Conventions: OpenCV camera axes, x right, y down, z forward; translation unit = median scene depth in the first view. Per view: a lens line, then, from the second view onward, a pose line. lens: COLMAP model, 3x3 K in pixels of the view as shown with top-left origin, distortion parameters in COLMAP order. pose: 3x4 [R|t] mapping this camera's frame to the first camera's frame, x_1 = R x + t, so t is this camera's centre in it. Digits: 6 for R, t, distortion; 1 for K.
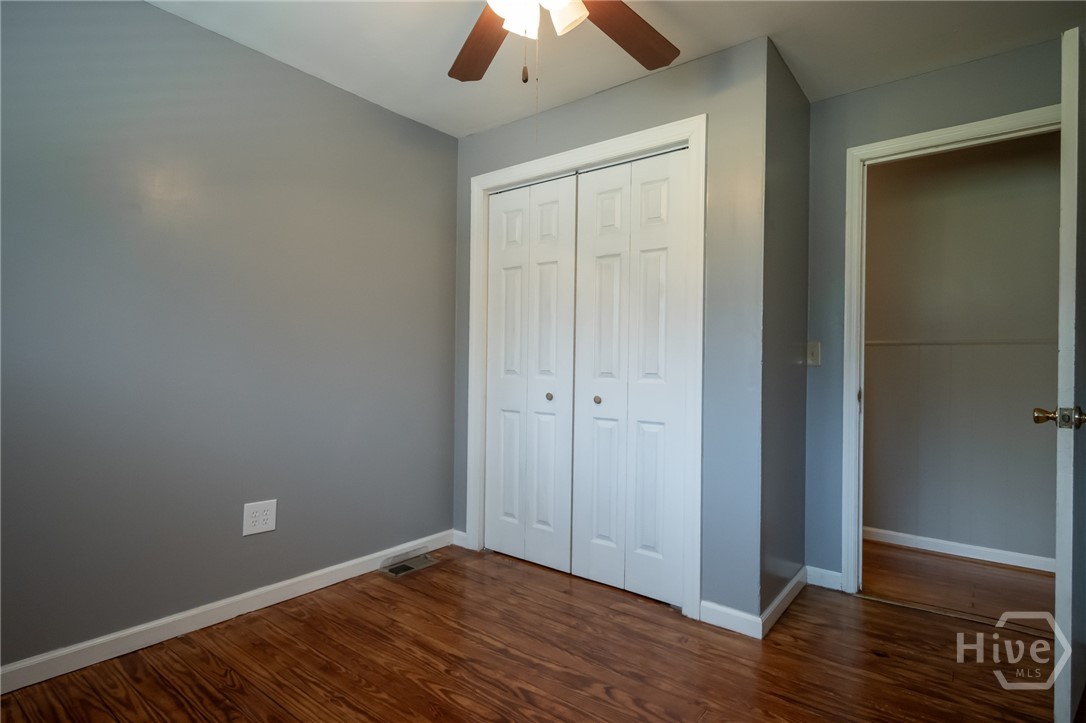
lens RADIAL K [[538.9, 0, 545.1], [0, 538.9, 361.1], [0, 0, 1]] dist [-0.004311, -0.000372]
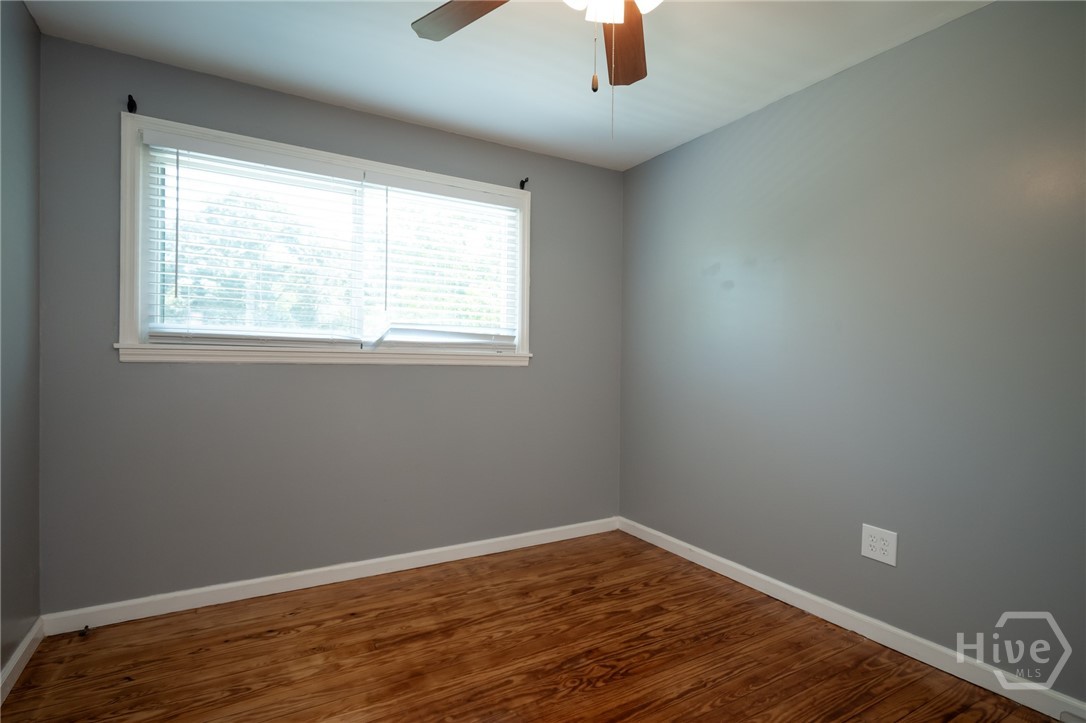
lens RADIAL K [[538.9, 0, 544.7], [0, 538.9, 363.2], [0, 0, 1]] dist [-0.004311, -0.000372]
pose [[-0.366437, -0.016223, -0.930302, 0.631439], [-0.005981, 0.999868, -0.015080, -0.009007], [0.930424, 0.000038, -0.366486, 0.903659]]
